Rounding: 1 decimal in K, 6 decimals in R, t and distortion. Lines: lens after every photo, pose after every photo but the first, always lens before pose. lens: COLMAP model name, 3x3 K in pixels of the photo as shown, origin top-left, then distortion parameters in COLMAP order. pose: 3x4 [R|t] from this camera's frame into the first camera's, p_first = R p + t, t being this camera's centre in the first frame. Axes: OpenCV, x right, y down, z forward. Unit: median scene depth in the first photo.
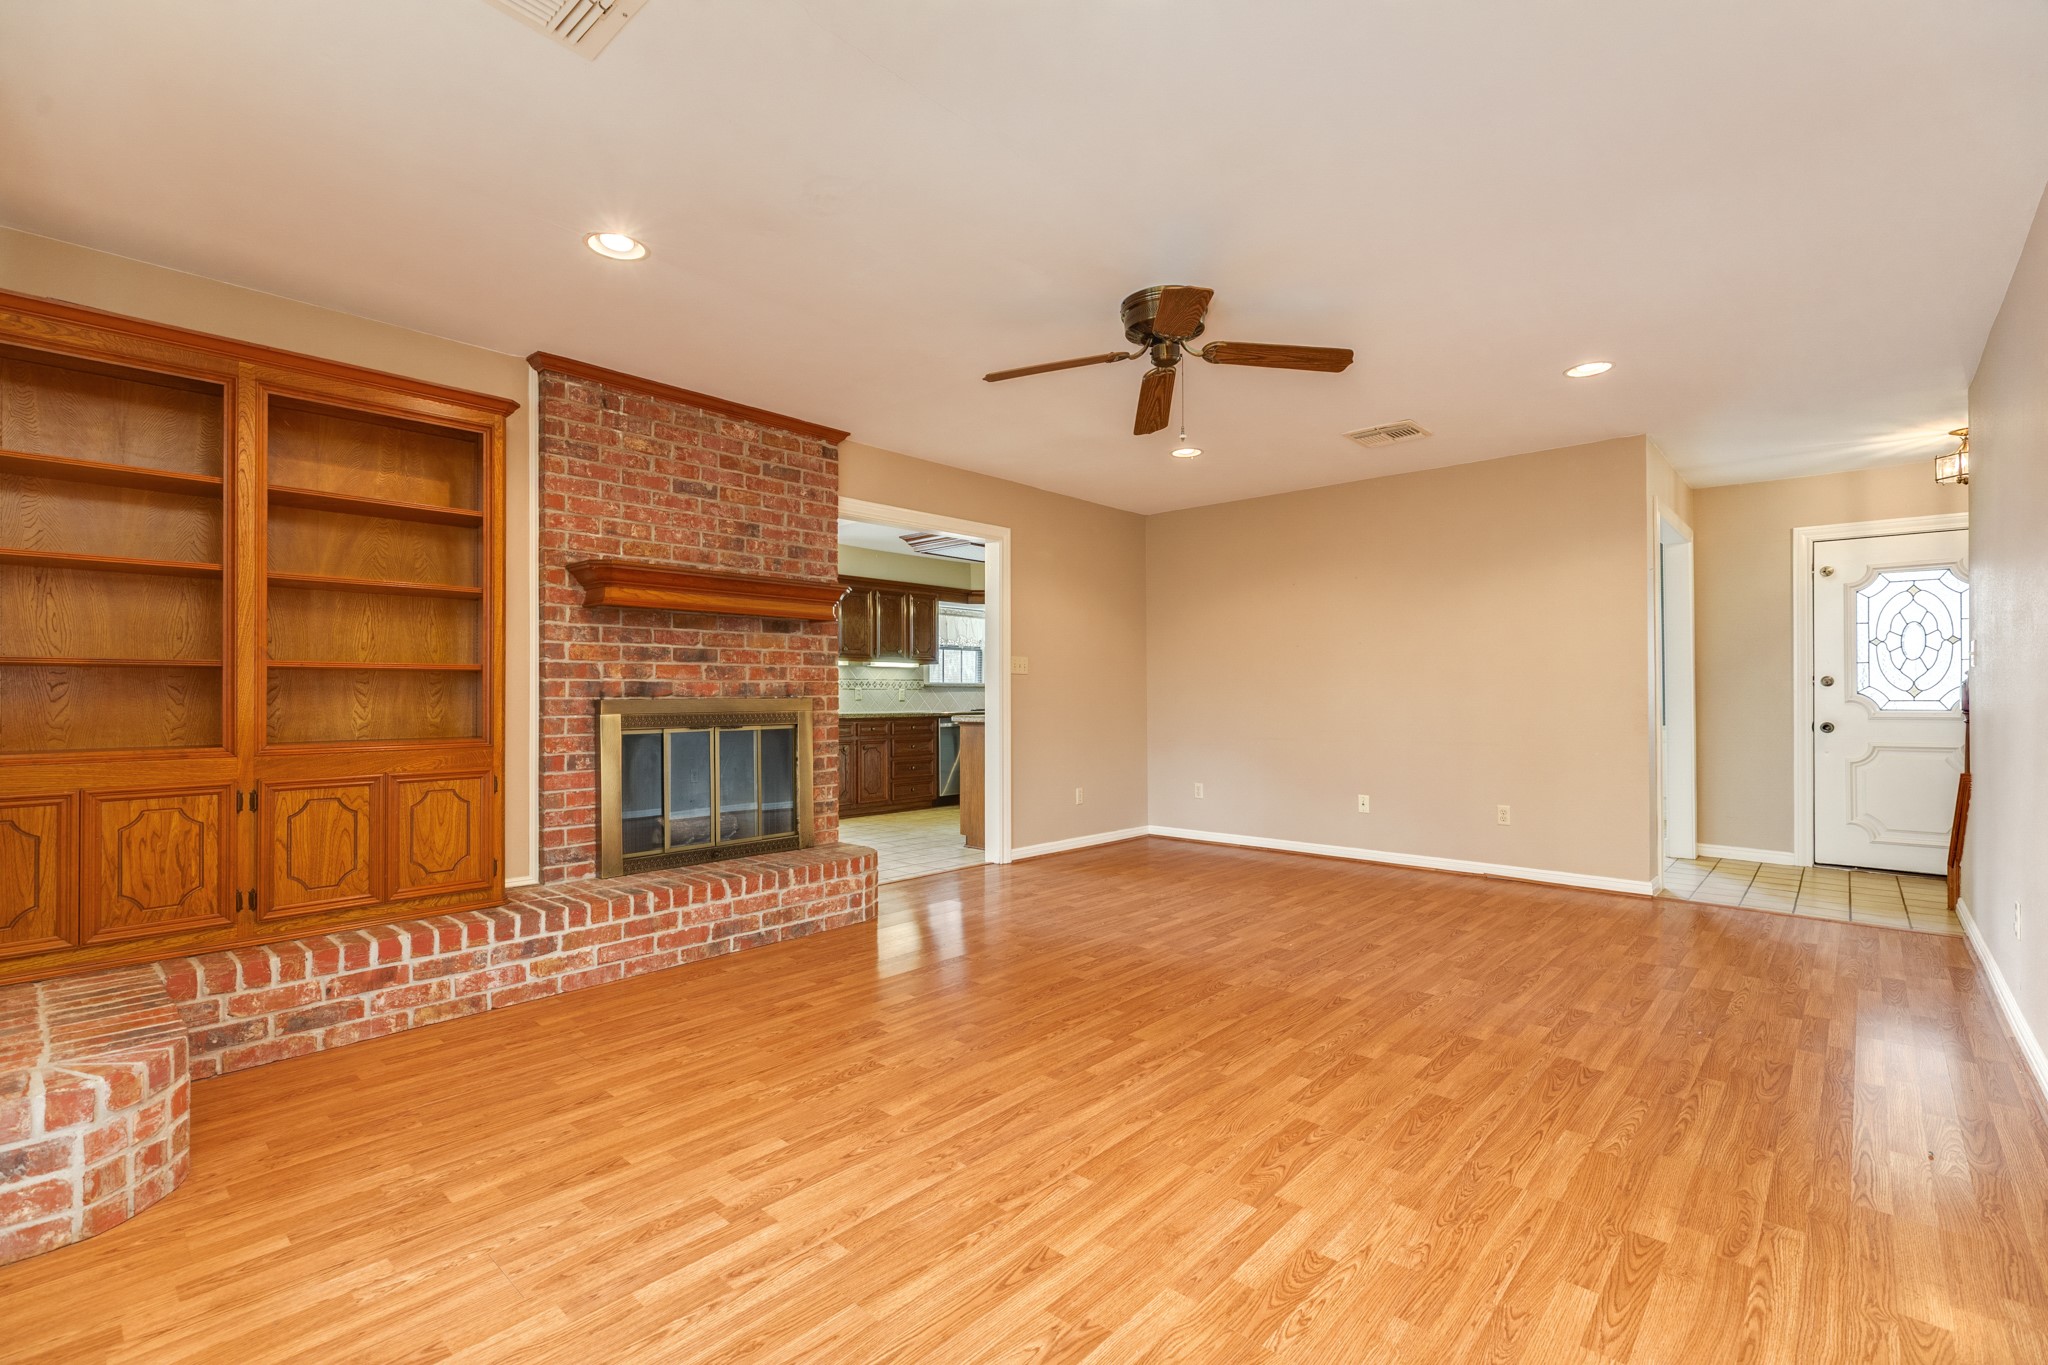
lens RADIAL K [[909.7, 0, 1023.4], [0, 909.7, 691.1], [0, 0, 1]] dist [0.004032, 0.000348]
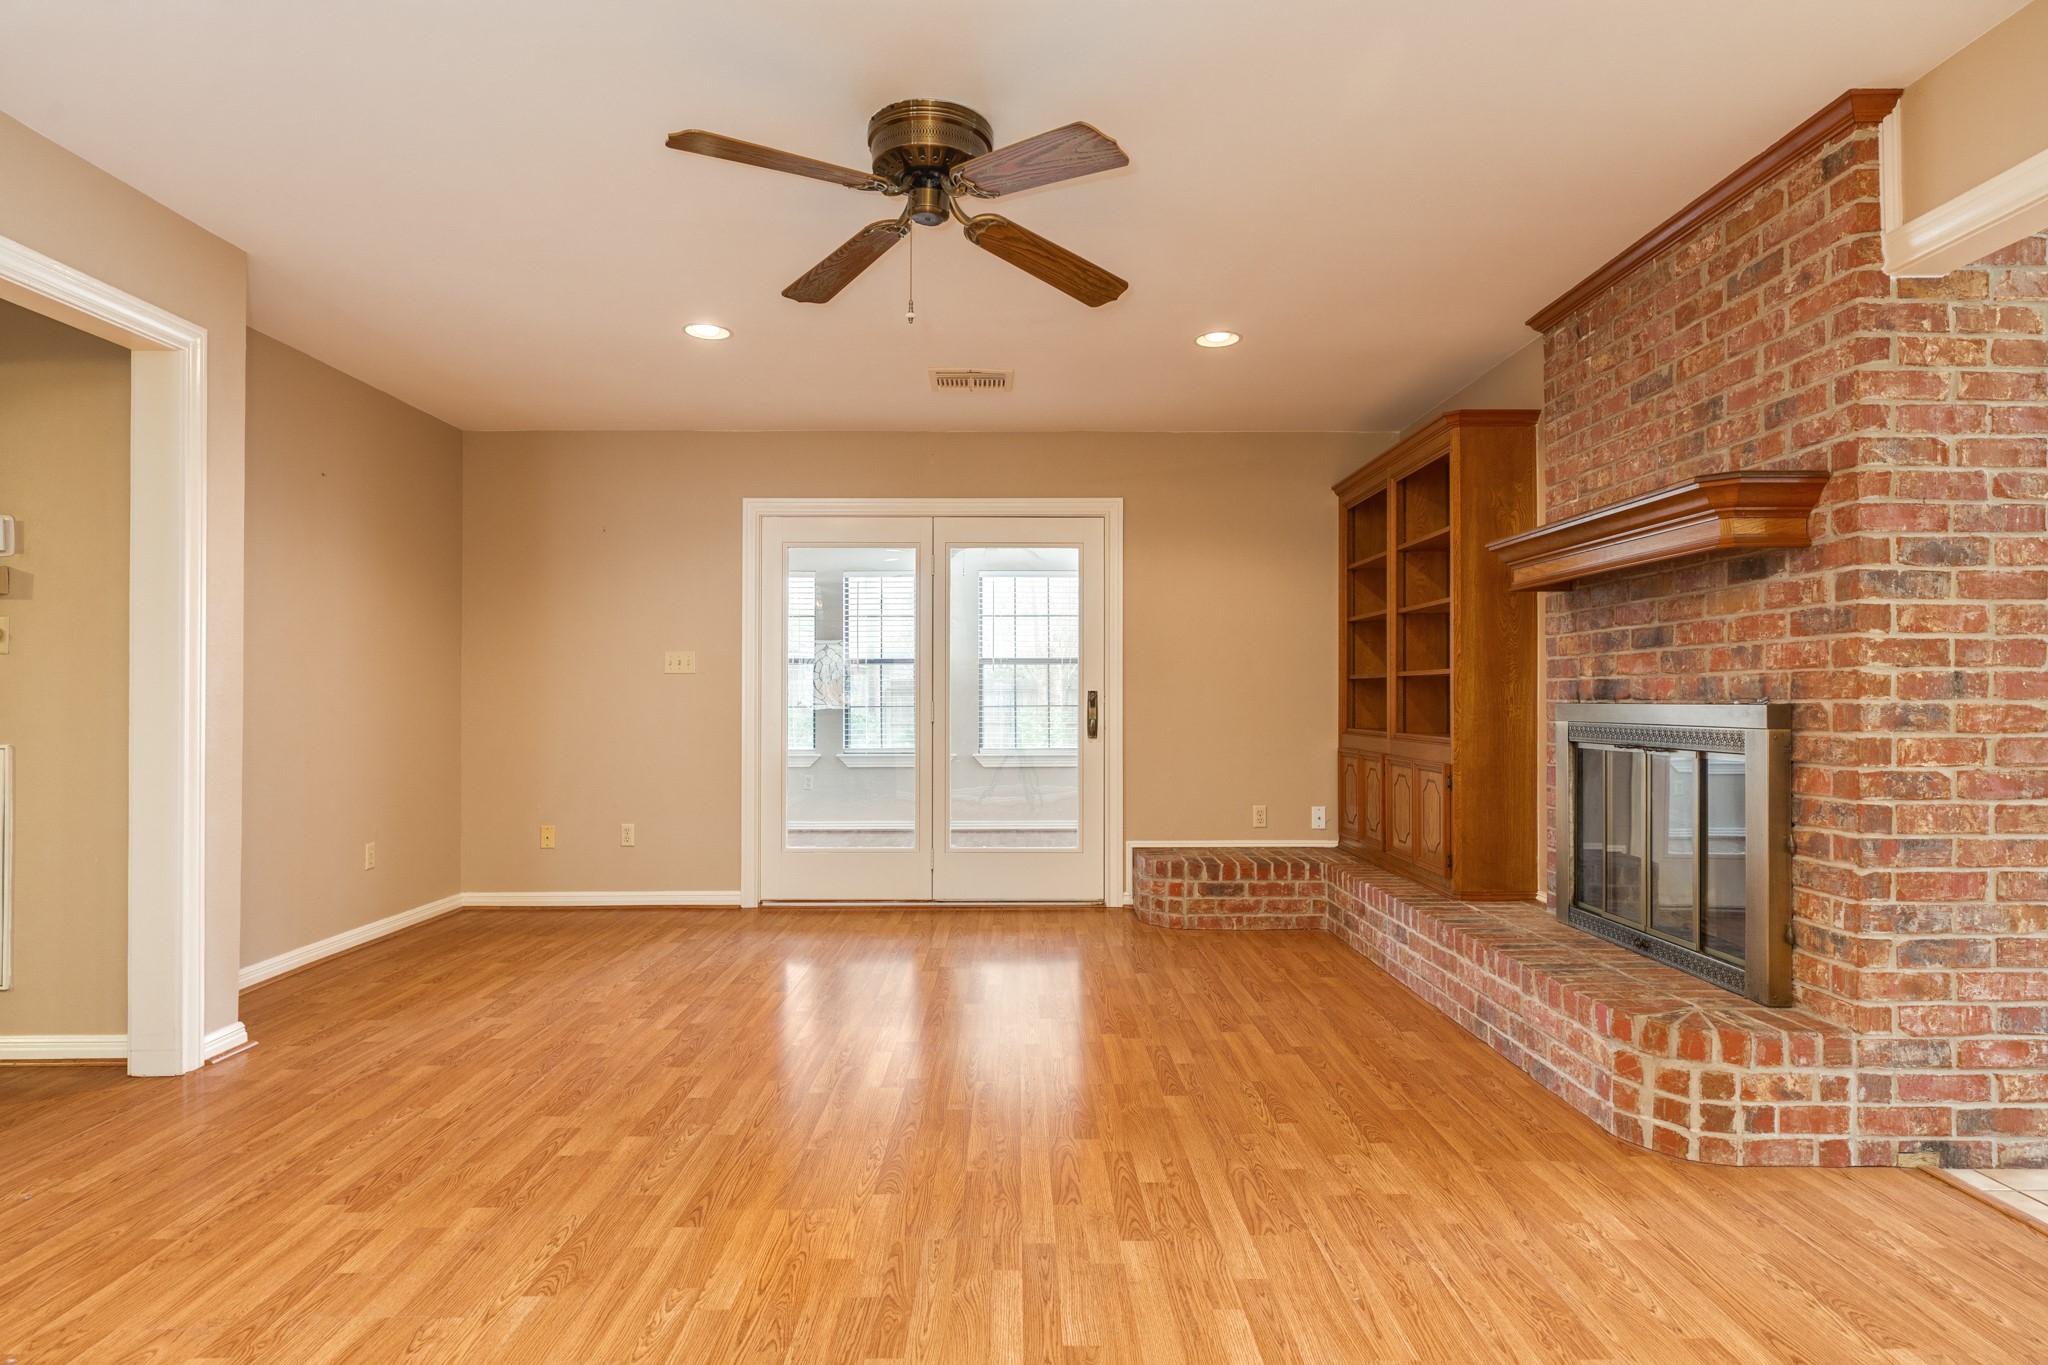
lens RADIAL K [[1093.4, 0, 1024.0], [0, 1093.4, 682.5], [0, 0, 1]] dist [0.022498, 0.000070]
pose [[-0.731107, -0.003954, -0.682252, 0.513755], [0.006936, 0.999888, -0.013228, 0.000818], [0.682228, -0.014403, -0.730998, 1.265127]]
